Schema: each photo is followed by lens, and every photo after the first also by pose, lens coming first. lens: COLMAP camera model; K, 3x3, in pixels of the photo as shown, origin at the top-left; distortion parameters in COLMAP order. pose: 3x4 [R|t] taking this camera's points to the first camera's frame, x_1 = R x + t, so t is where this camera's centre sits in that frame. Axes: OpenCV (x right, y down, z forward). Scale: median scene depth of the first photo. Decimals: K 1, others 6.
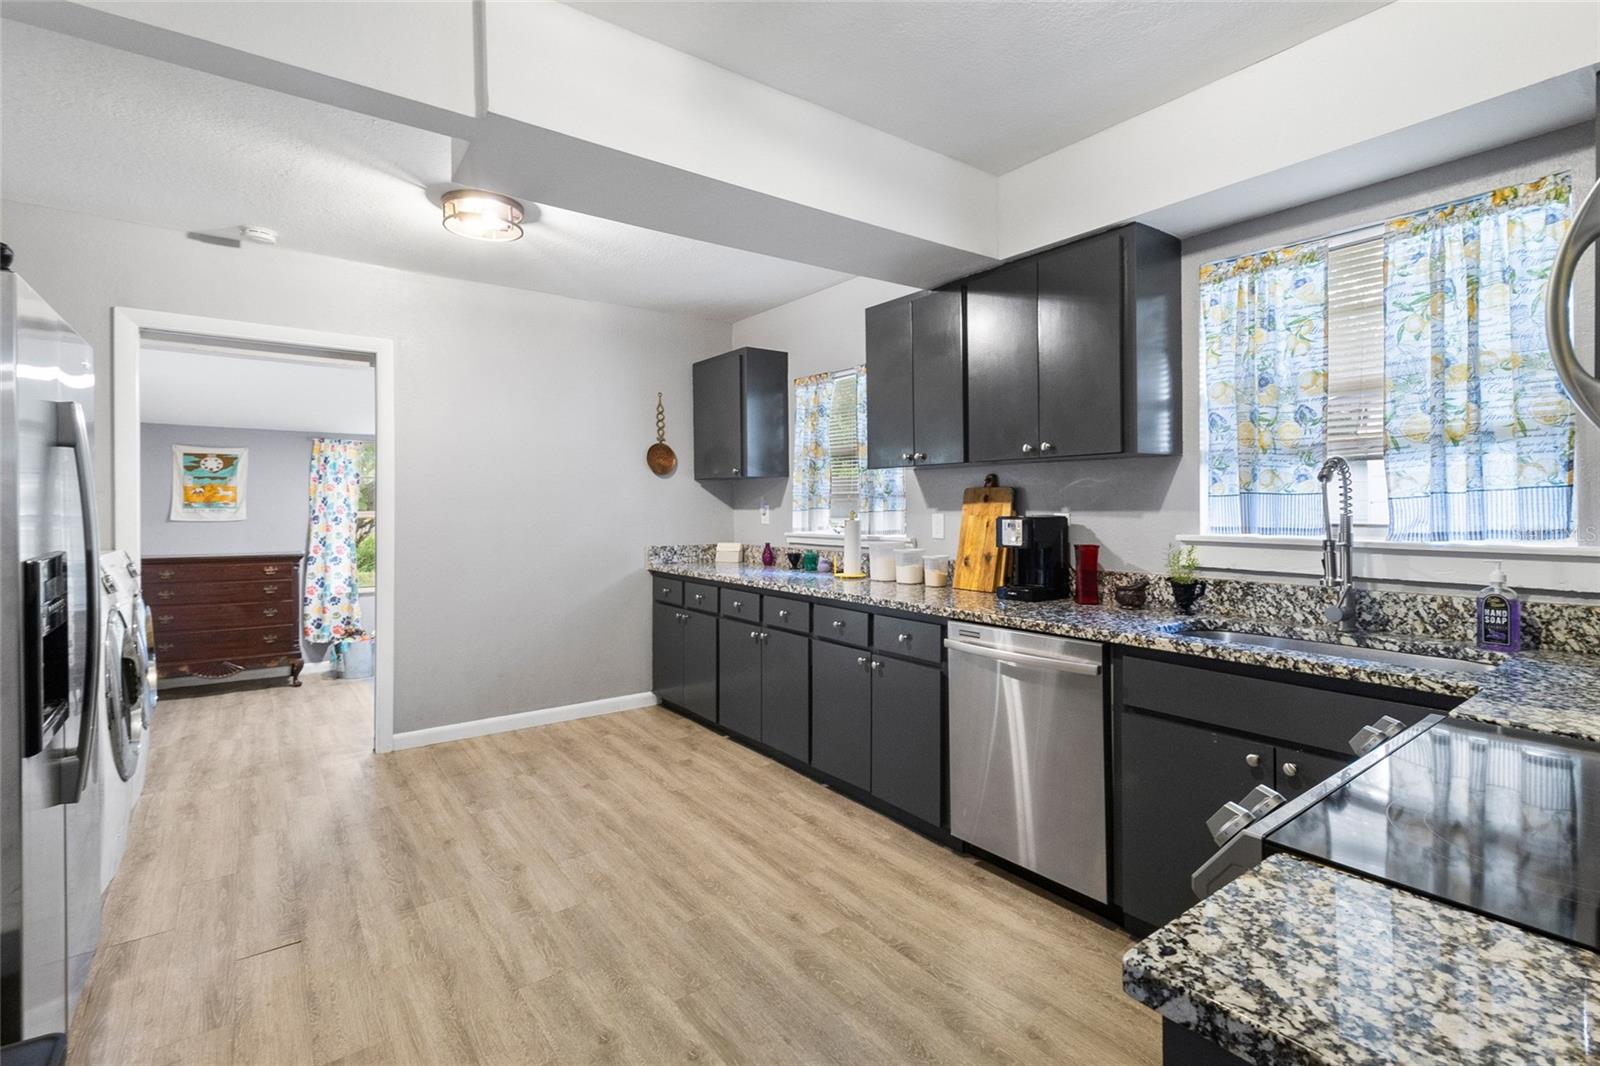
lens RADIAL K [[741.9, 0, 783.8], [0, 741.9, 508.7], [0, 0, 1]] dist [-0.002064, -0.000571]
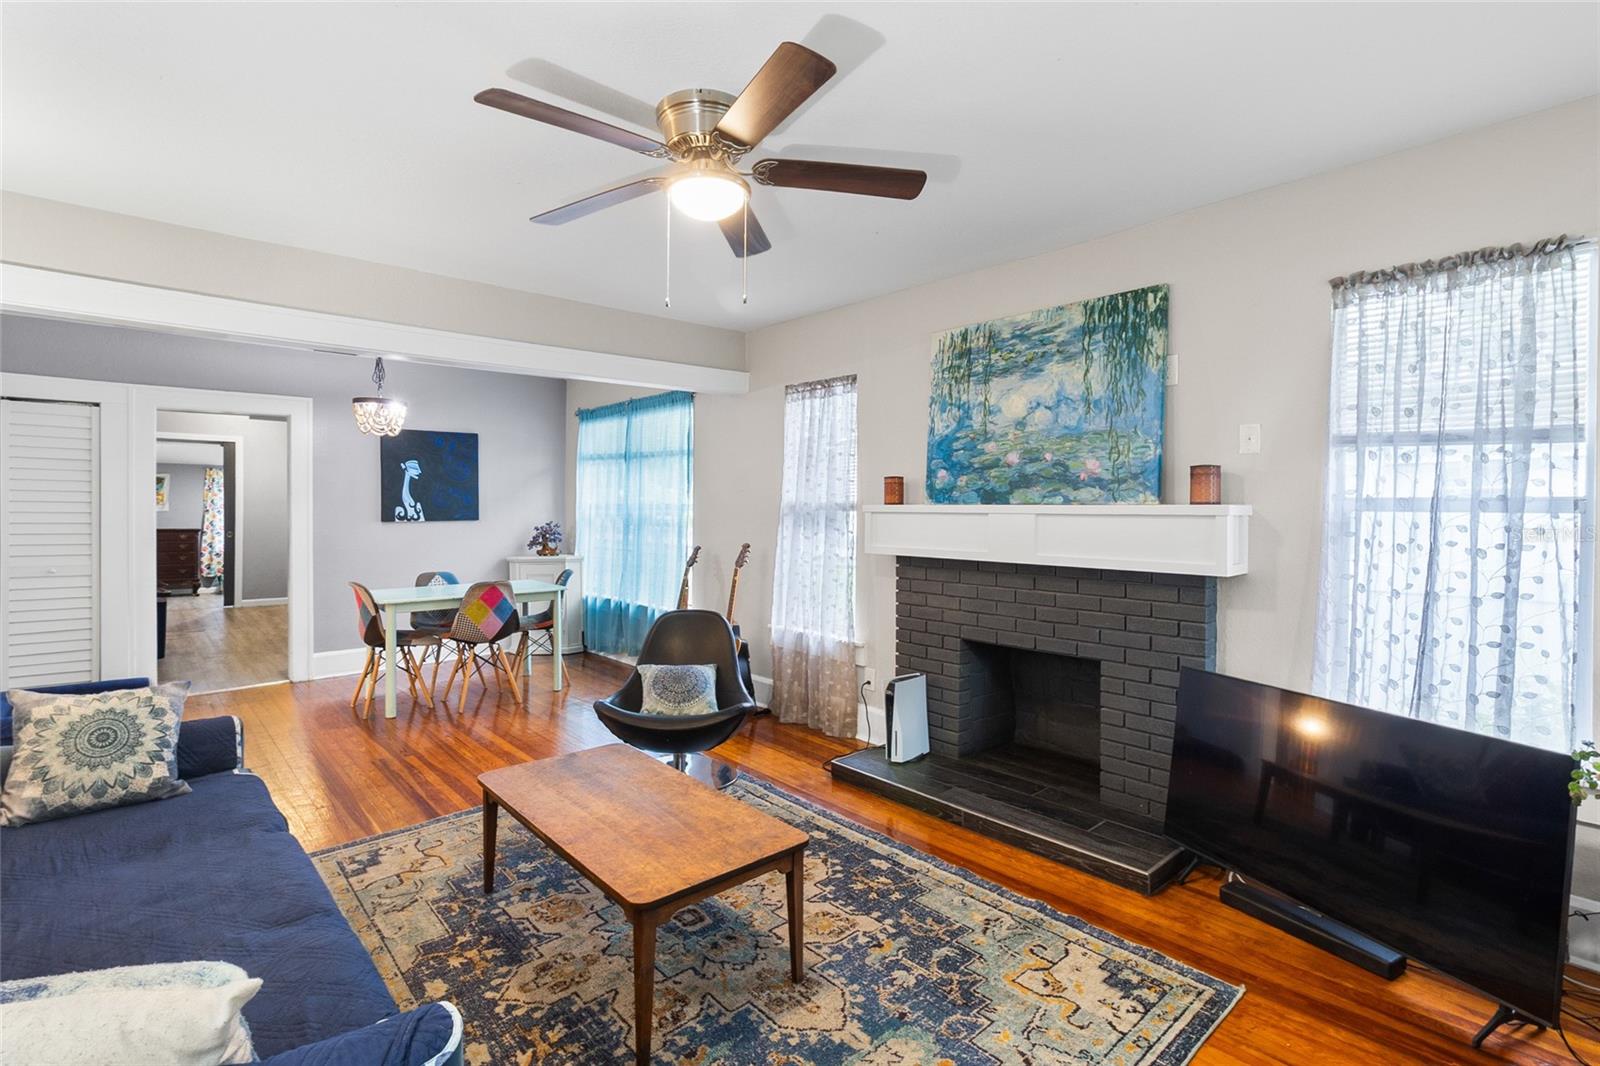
lens RADIAL K [[766.1, 0, 817.3], [0, 766.1, 515.6], [0, 0, 1]] dist [-0.000609, 0.000052]
pose [[0.994009, 0.008391, 0.108976, 0.724969], [-0.009356, 0.999921, 0.008352, -0.005664], [-0.108897, -0.009321, 0.994009, -1.146771]]
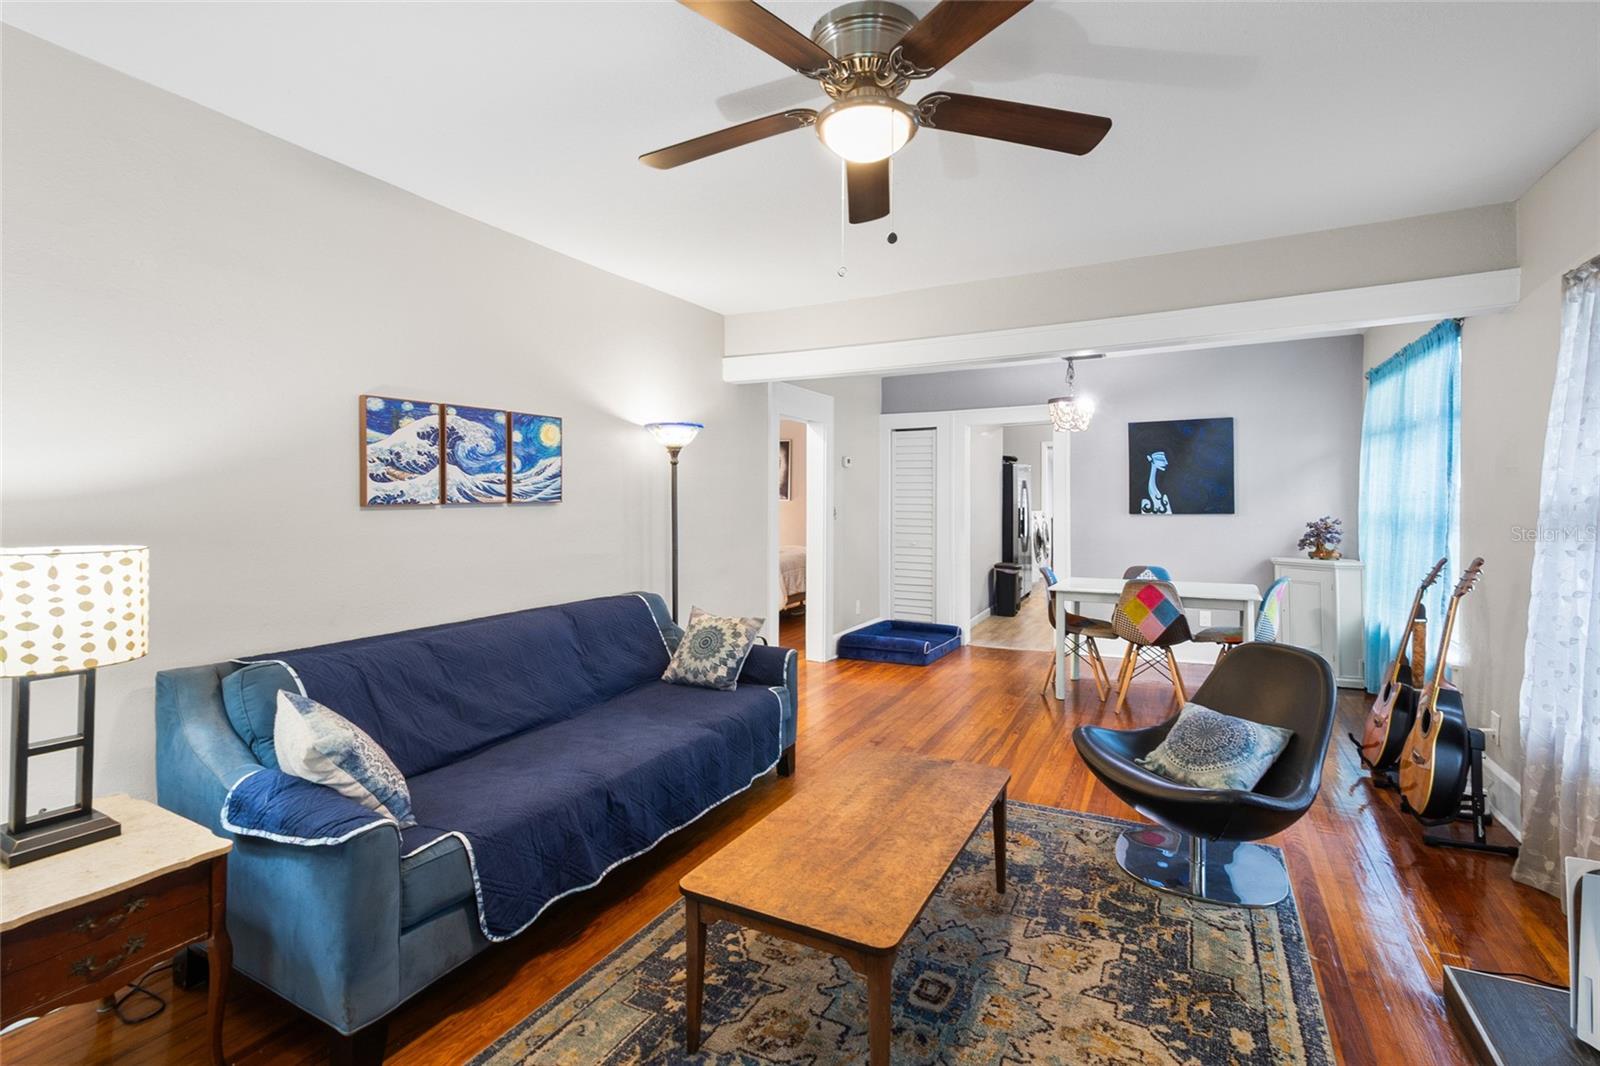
lens RADIAL K [[741.9, 0, 783.8], [0, 741.9, 508.7], [0, 0, 1]] dist [-0.002064, -0.000571]
pose [[0.426531, 0.016264, -0.904327, 1.006836], [-0.002634, 0.999856, 0.016740, -0.006230], [0.904469, -0.004758, 0.426513, -0.900888]]
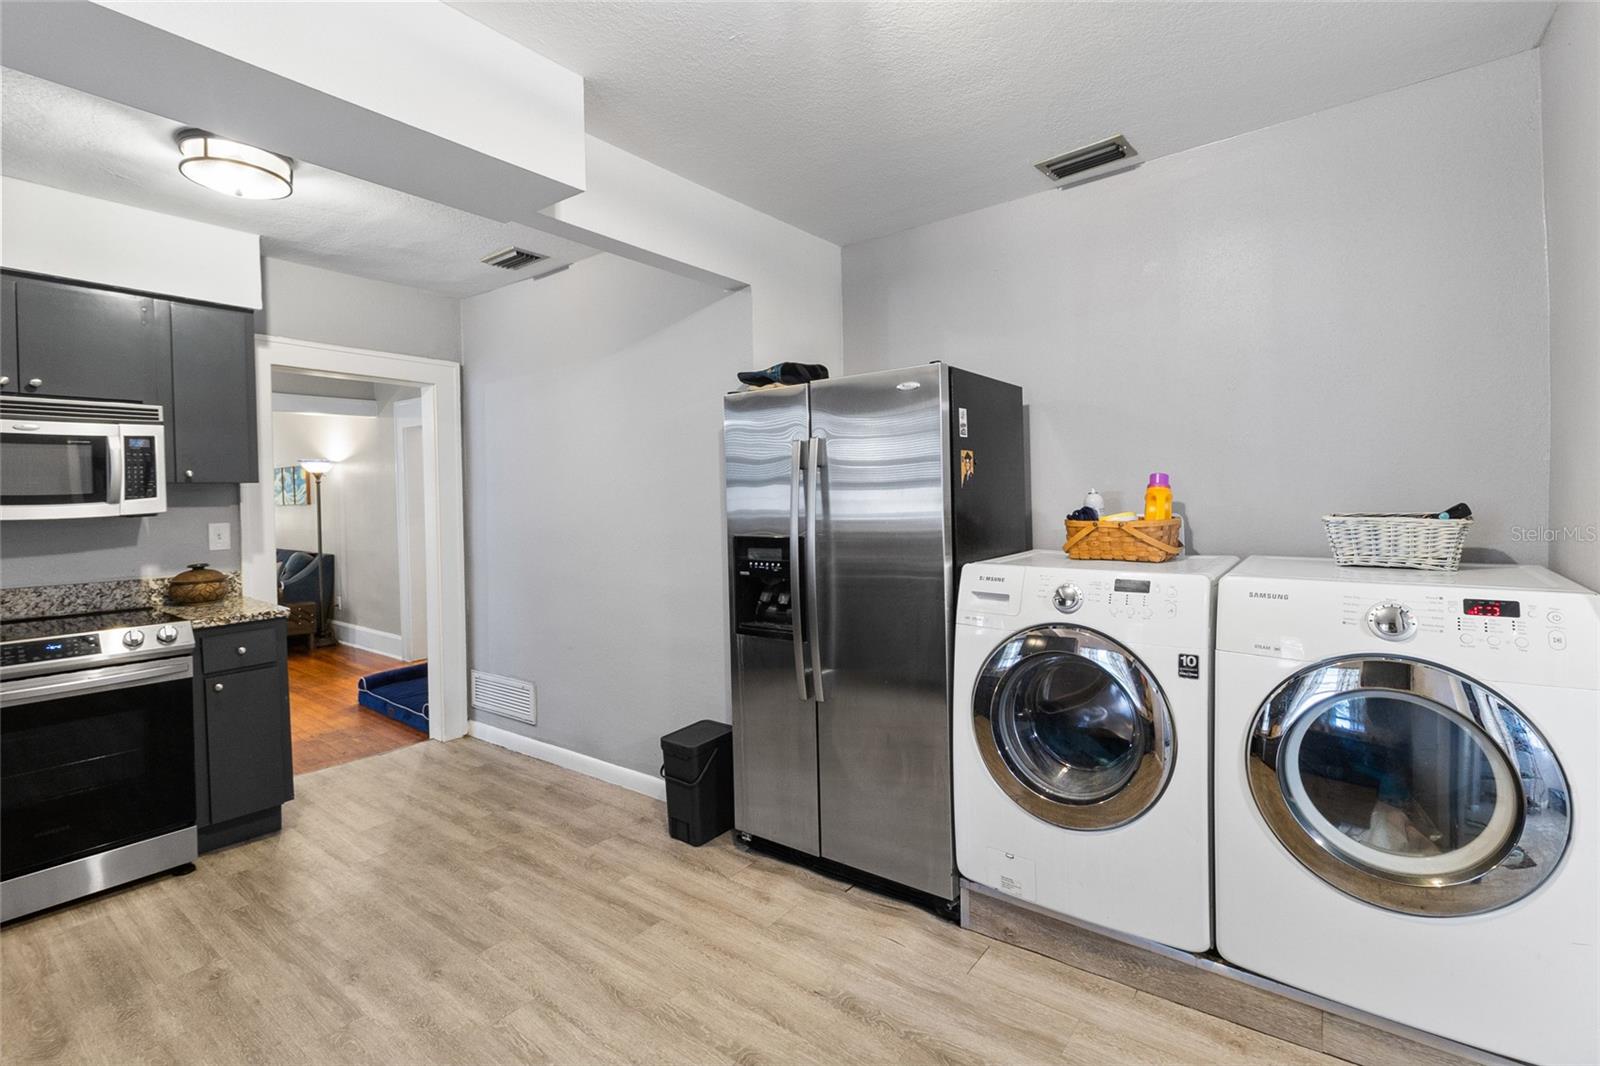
lens RADIAL K [[741.9, 0, 783.8], [0, 741.9, 508.7], [0, 0, 1]] dist [-0.002064, -0.000571]
pose [[-0.964308, 0.021447, -0.263914, -0.154433], [0.019664, 0.999762, 0.009398, -0.004915], [0.264053, 0.003873, -0.964500, 0.733646]]
